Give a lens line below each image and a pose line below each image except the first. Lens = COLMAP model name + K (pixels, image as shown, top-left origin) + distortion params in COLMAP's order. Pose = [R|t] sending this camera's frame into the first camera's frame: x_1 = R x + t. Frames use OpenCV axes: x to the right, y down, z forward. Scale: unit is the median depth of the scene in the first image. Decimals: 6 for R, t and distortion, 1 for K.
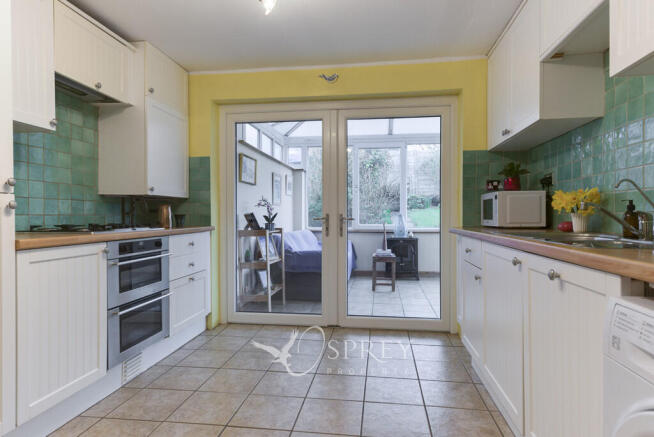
lens RADIAL K [[380.9, 0, 326.8], [0, 380.9, 219.5], [0, 0, 1]] dist [0.013010, 0.002568]
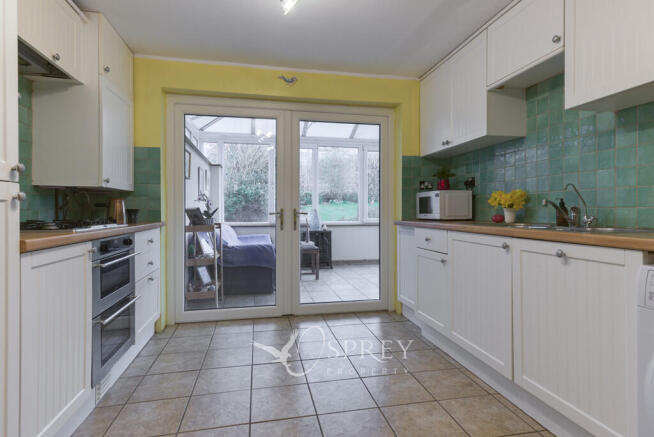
lens RADIAL K [[356.6, 0, 329.0], [0, 356.6, 212.9], [0, 0, 1]] dist [0.016443, -0.000750]
pose [[0.939975, -0.002865, 0.341232, -0.243124], [0.004513, 0.999982, -0.004036, 0.001111], [-0.341214, 0.005334, 0.939970, 0.037211]]
